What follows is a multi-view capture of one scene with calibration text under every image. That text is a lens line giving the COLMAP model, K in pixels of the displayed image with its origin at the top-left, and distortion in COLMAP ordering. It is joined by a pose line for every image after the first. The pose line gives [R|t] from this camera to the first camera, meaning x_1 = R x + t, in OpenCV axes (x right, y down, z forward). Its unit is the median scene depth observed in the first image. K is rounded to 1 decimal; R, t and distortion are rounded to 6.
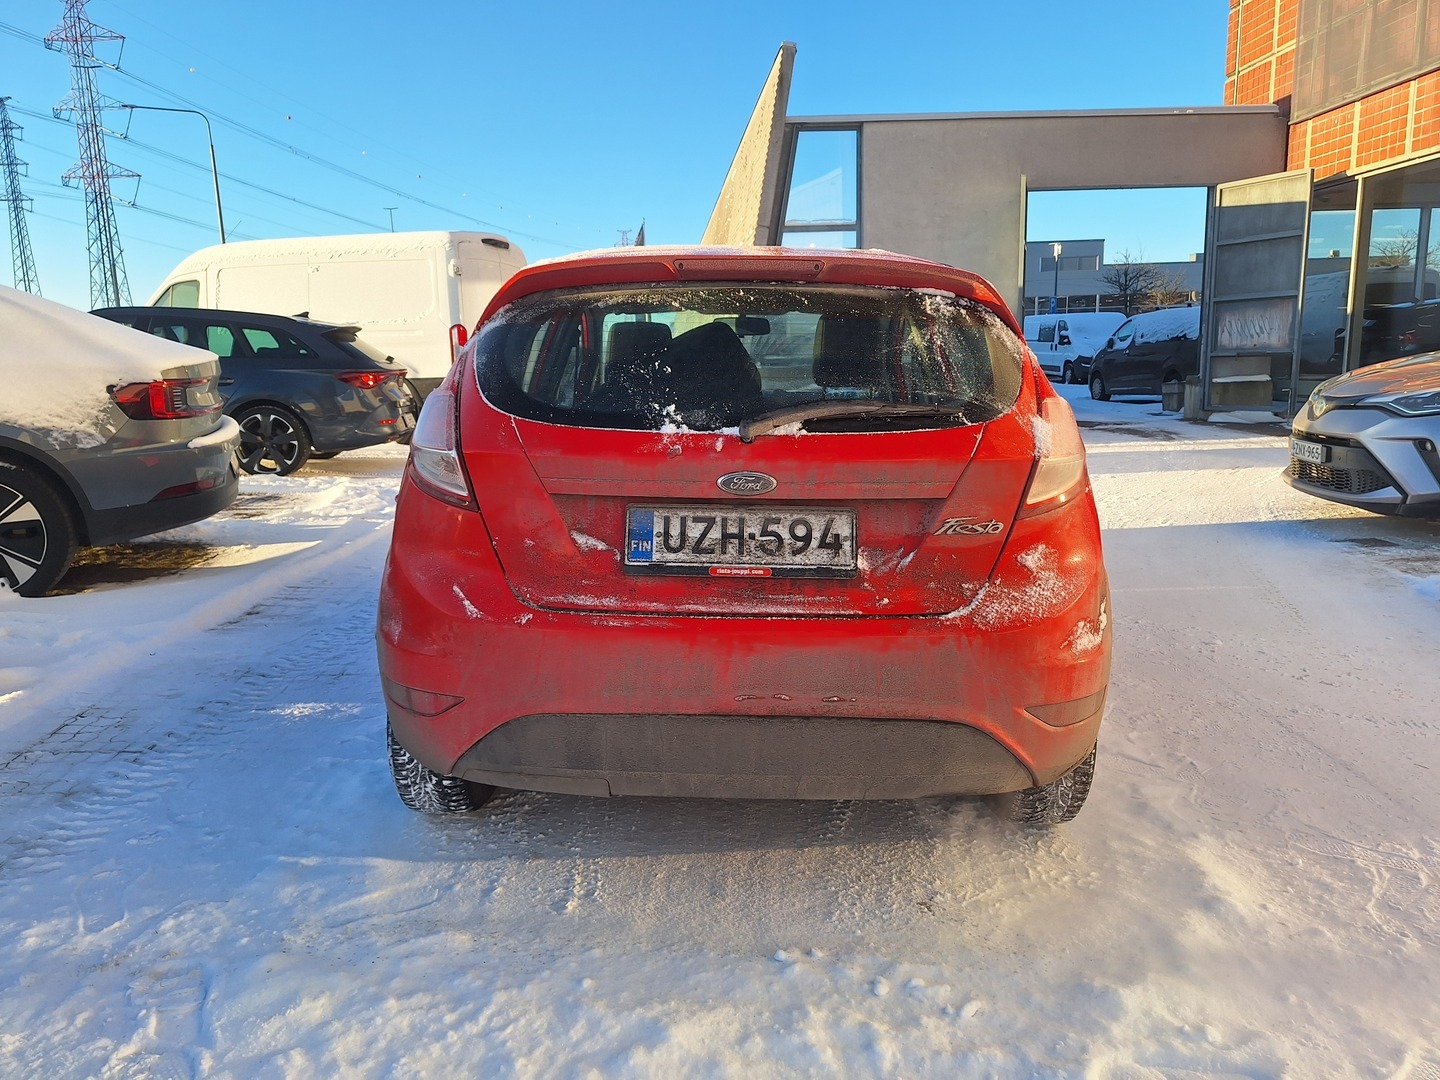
lens RADIAL K [[1063.2, 0, 714.8], [0, 1063.2, 532.1], [0, 0, 1]] dist [0.098209, -0.127174]
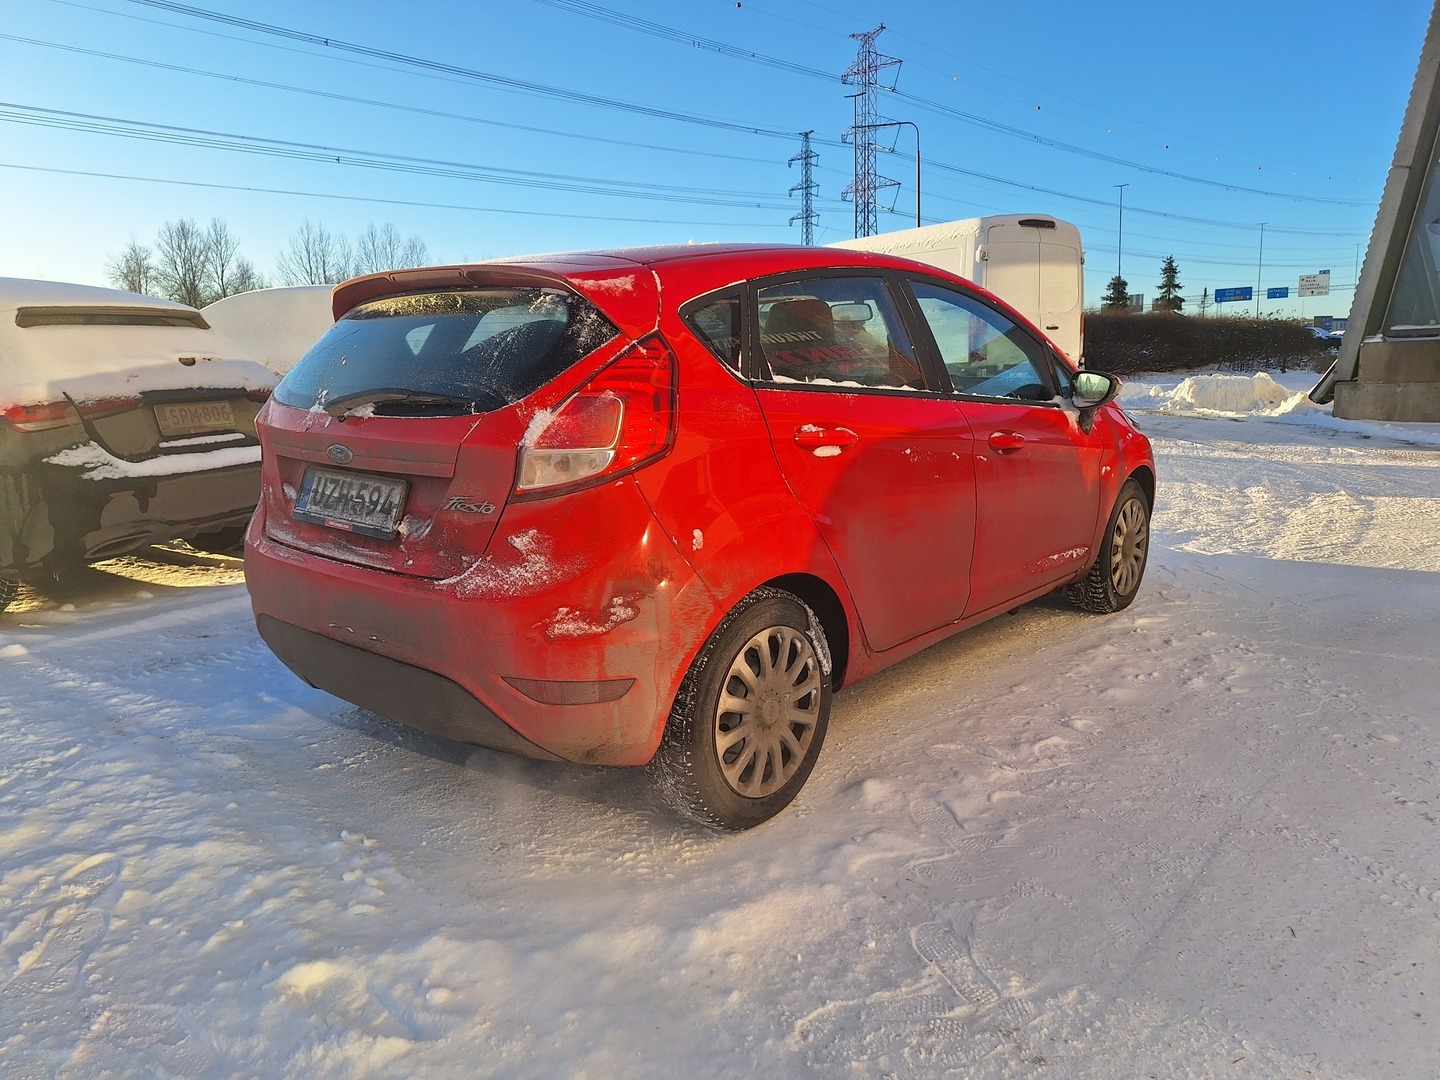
lens RADIAL K [[1063.2, 0, 714.8], [0, 1063.2, 532.1], [0, 0, 1]] dist [0.098209, -0.127174]
pose [[0.742985, 0.099652, -0.661848, 1.174429], [-0.088329, 0.994804, 0.050626, -0.056693], [0.663454, 0.020846, 0.747927, 0.342276]]
